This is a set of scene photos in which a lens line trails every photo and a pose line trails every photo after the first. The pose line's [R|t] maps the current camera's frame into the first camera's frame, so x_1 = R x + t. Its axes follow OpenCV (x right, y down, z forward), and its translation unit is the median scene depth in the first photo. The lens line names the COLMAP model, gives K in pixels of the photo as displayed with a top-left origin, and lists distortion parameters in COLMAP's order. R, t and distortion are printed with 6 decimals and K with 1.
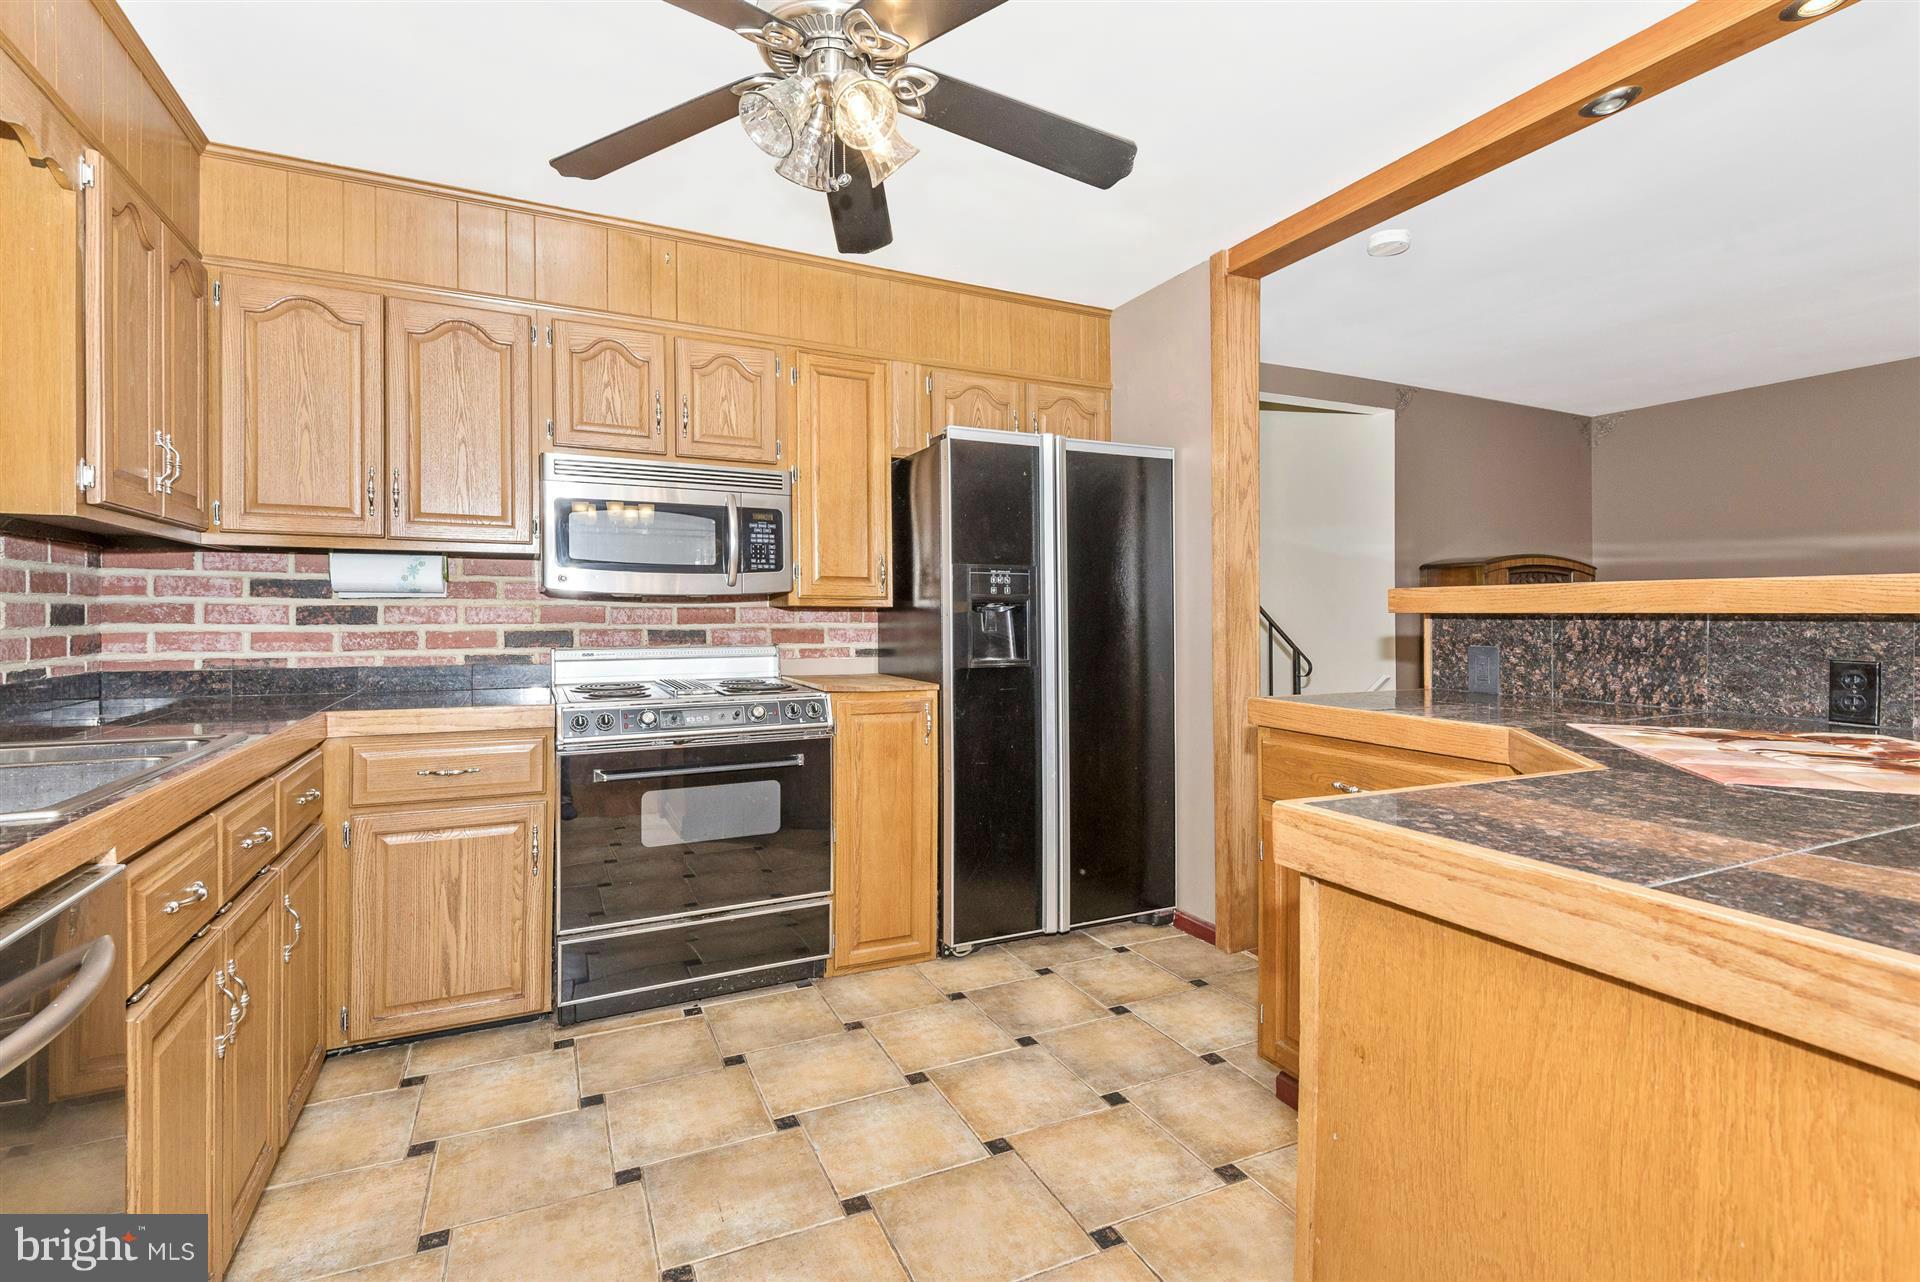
lens RADIAL K [[876.7, 0, 962.4], [0, 876.7, 623.4], [0, 0, 1]] dist [0.027922, -0.016111]
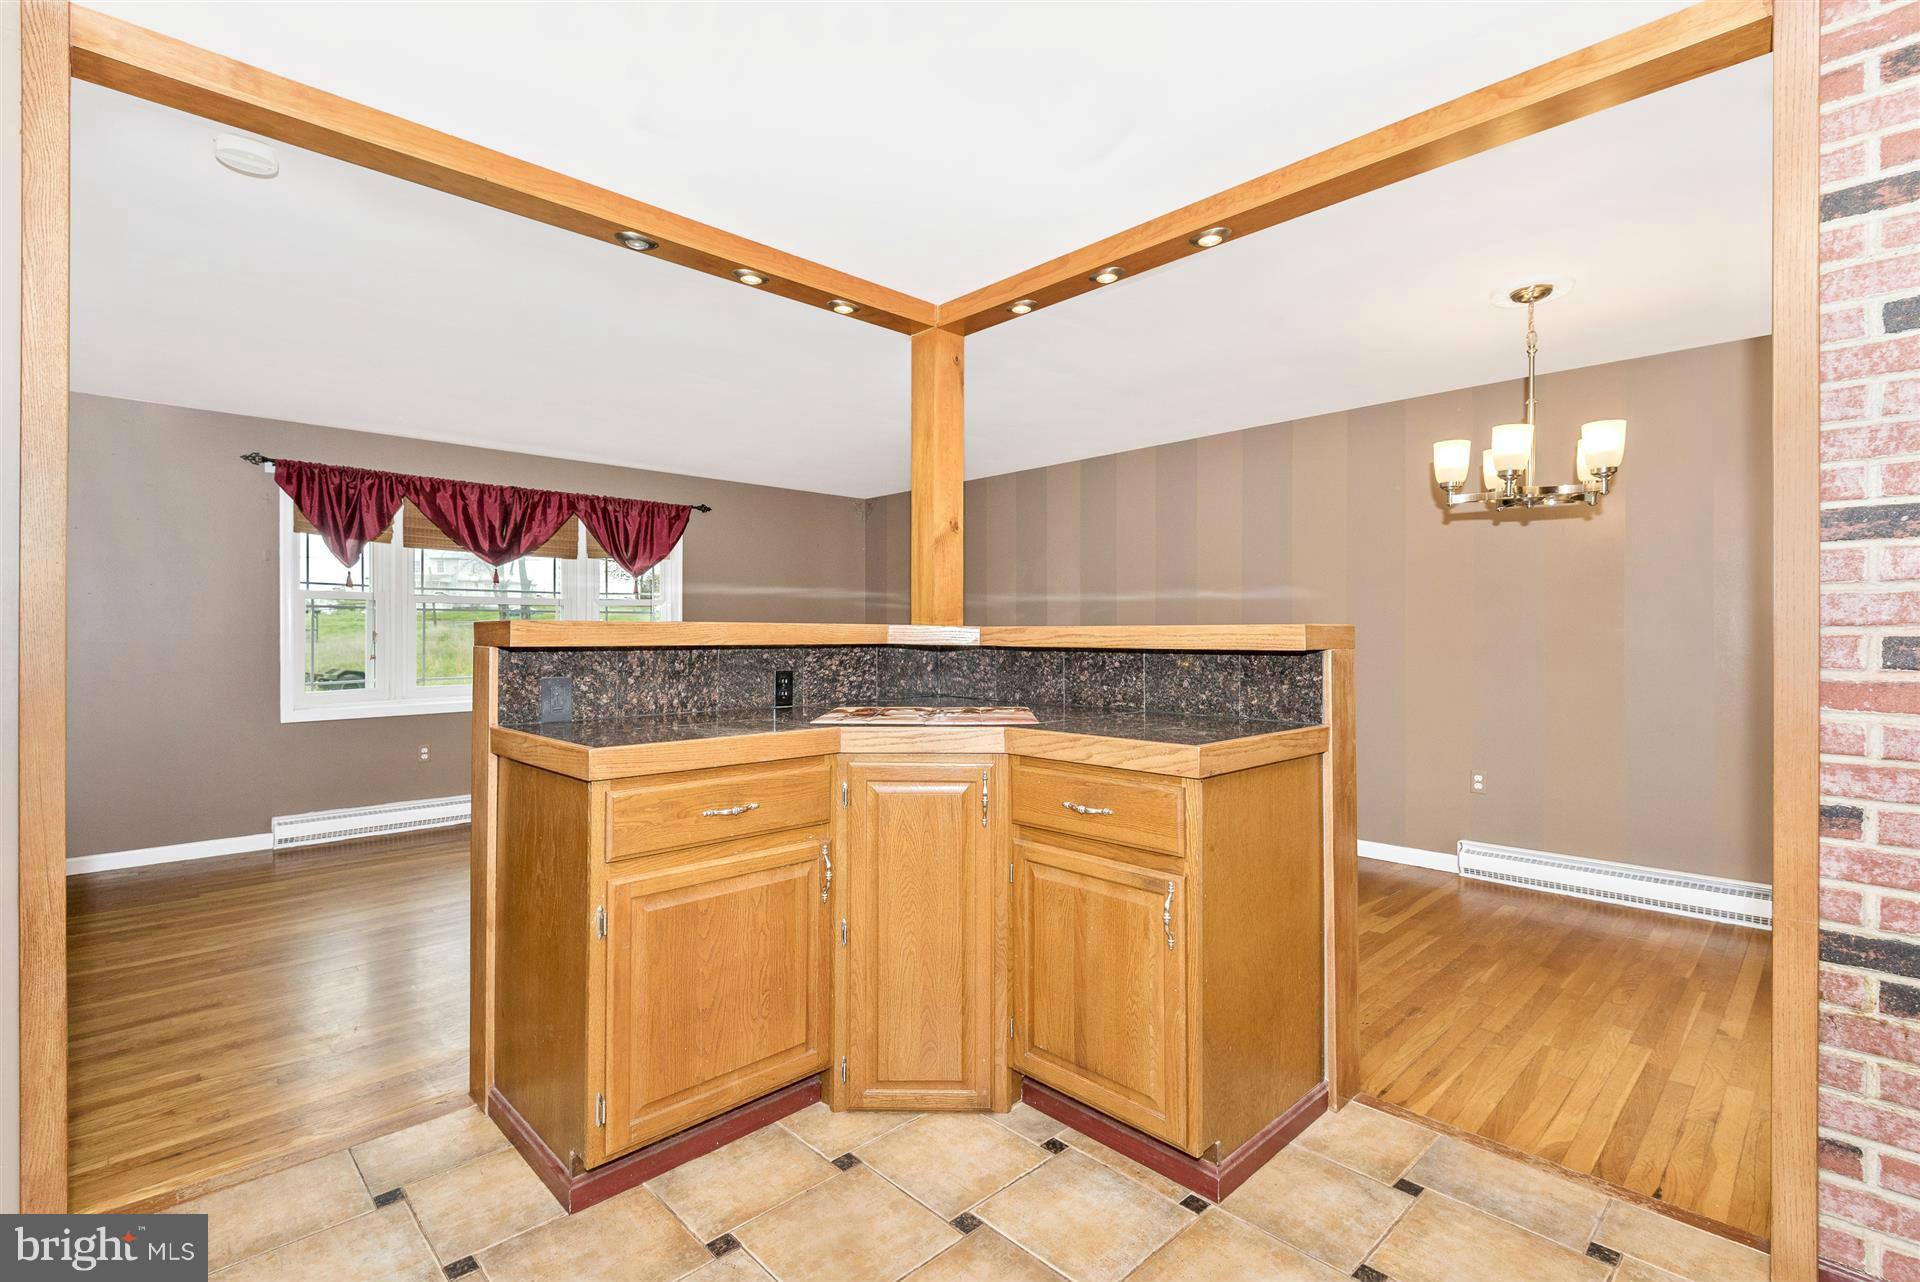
lens RADIAL K [[876.7, 0, 947.3], [0, 876.7, 637.3], [0, 0, 1]] dist [0.027922, -0.016111]
pose [[-0.303457, -0.005192, 0.952831, -0.554947], [0.010116, 0.999911, 0.008670, -0.026553], [-0.952791, 0.012270, -0.303378, 0.886370]]
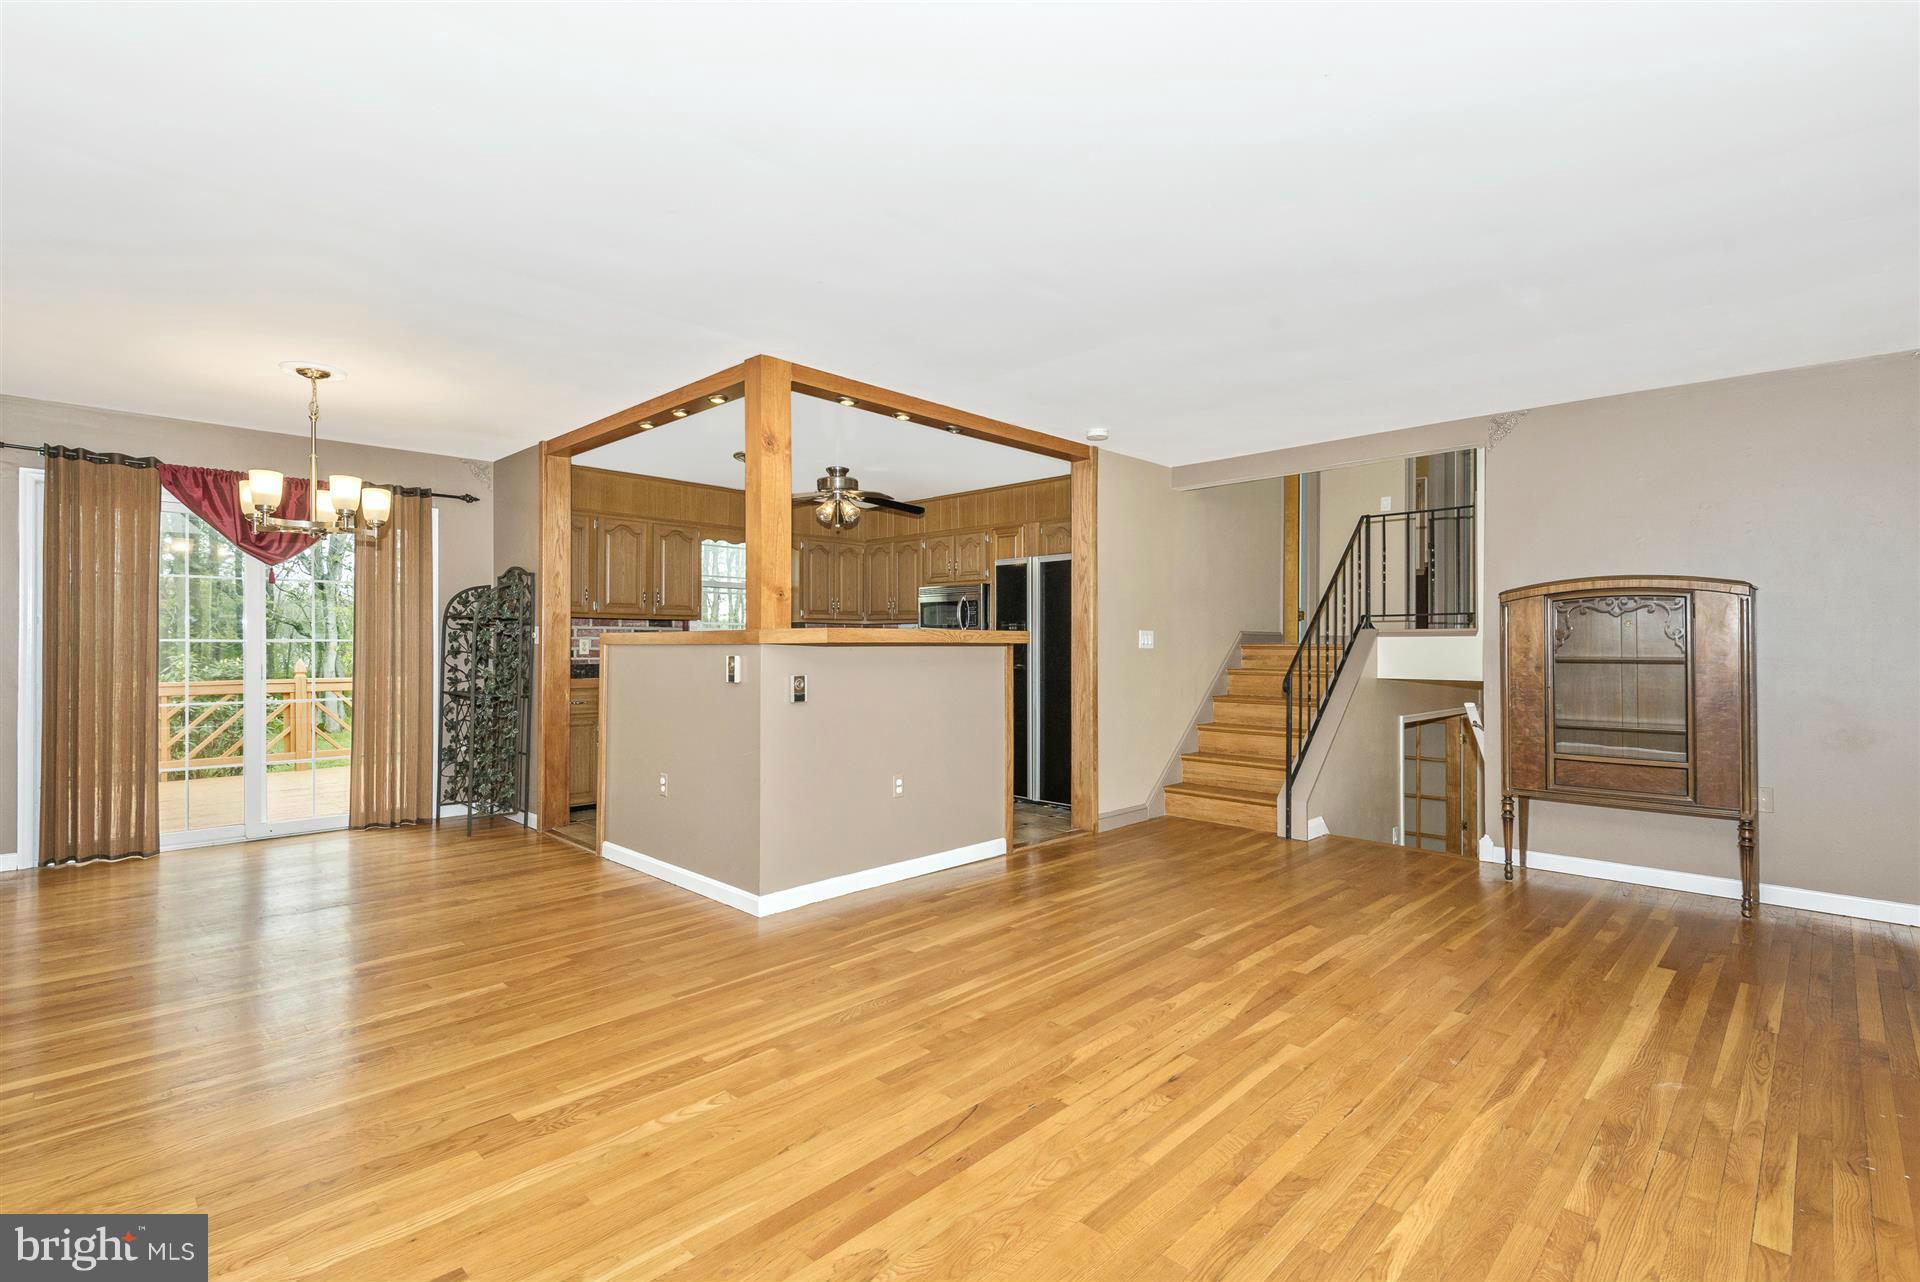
lens RADIAL K [[876.7, 0, 954.3], [0, 876.7, 641.3], [0, 0, 1]] dist [0.027922, -0.016111]
pose [[0.330382, -0.002086, -0.943845, 2.659656], [-0.011252, 0.999918, -0.006149, -0.003483], [0.943780, 0.012652, 0.330332, 0.219655]]
